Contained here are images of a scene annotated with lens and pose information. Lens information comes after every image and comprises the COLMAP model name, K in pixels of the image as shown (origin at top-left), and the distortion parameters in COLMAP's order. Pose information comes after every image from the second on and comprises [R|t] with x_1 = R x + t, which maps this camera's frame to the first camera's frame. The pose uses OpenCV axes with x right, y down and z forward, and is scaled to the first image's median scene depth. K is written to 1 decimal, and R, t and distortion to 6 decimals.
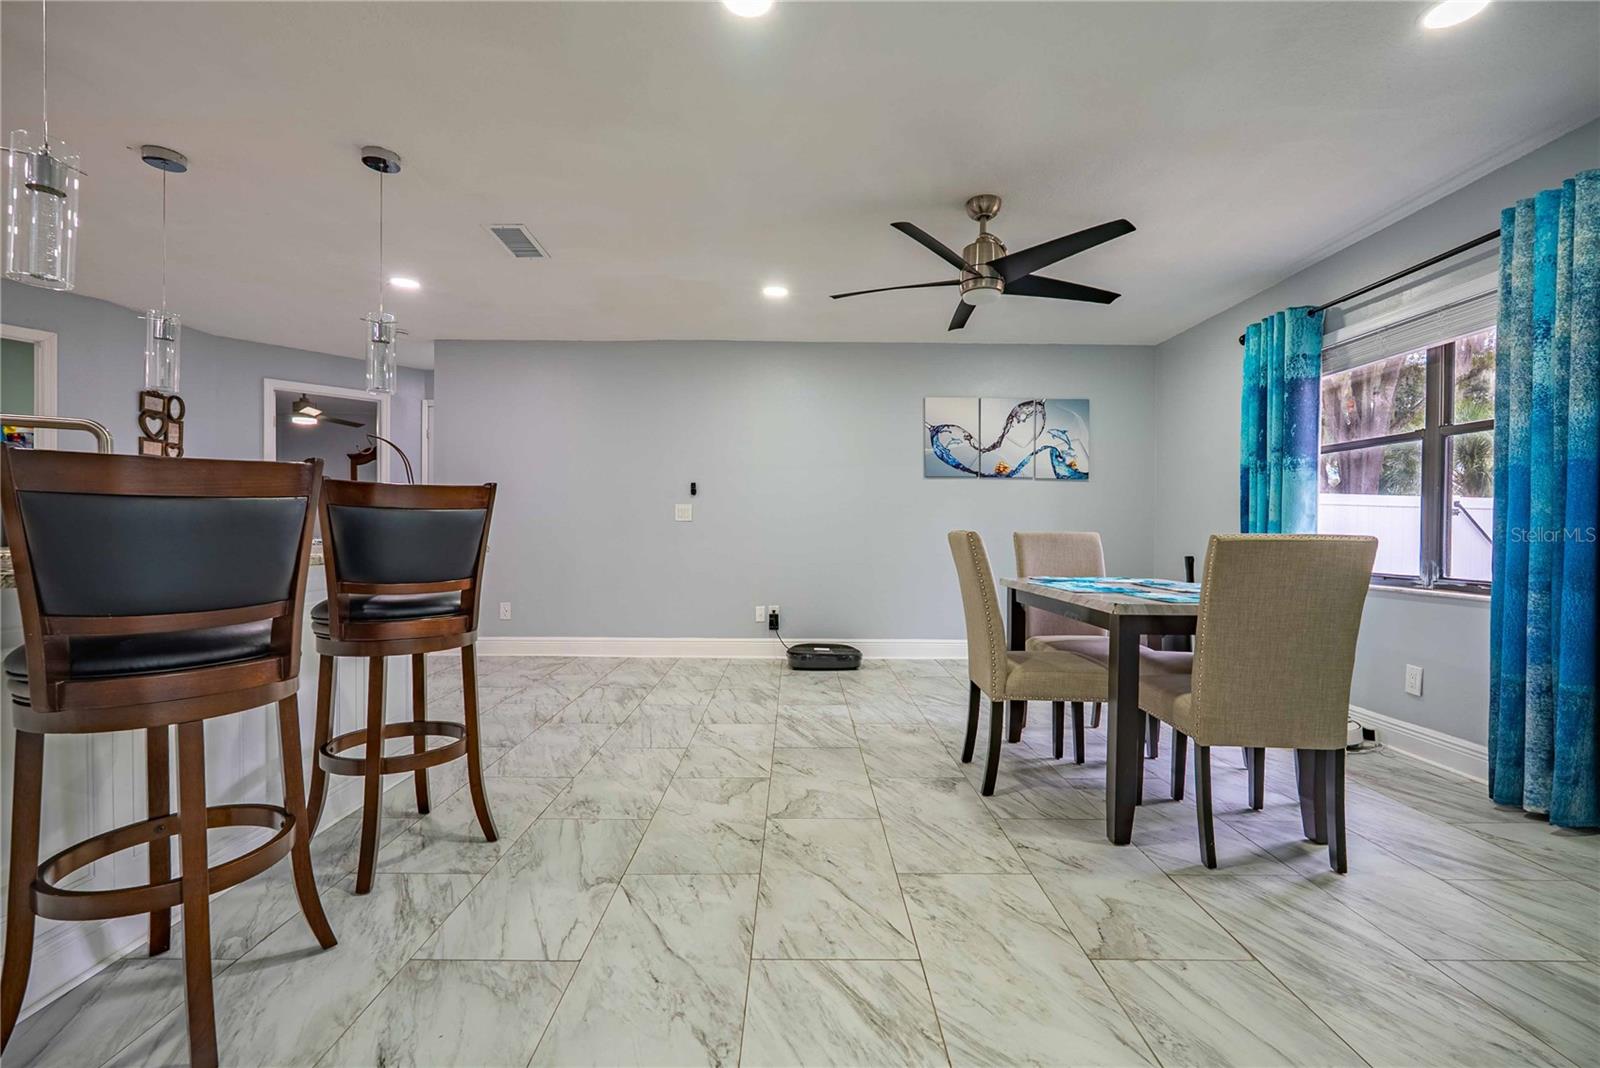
lens RADIAL K [[699.5, 0, 801.0], [0, 699.5, 530.7], [0, 0, 1]] dist [-0.005027, -0.000014]
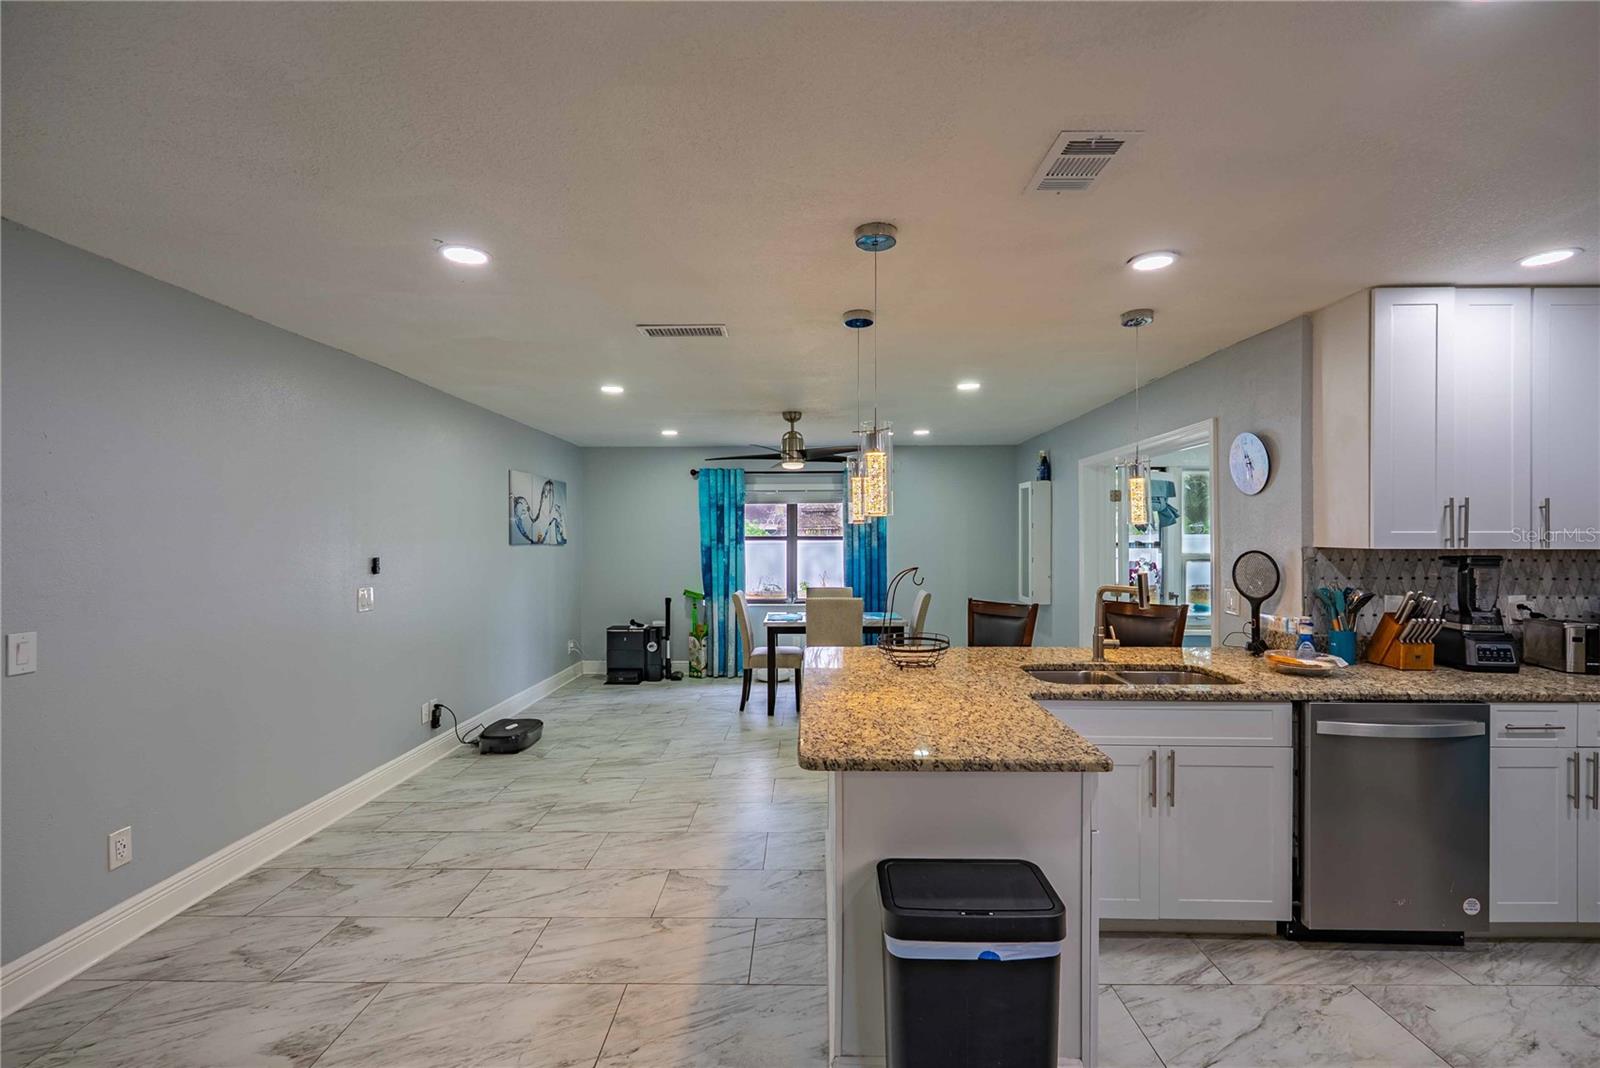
lens RADIAL K [[699.5, 0, 797.0], [0, 699.5, 546.2], [0, 0, 1]] dist [-0.005027, -0.000014]
pose [[0.023394, -0.016432, 0.999591, -1.307060], [0.003843, 0.999859, 0.016346, -0.135443], [-0.999719, 0.003459, 0.023454, 0.813963]]
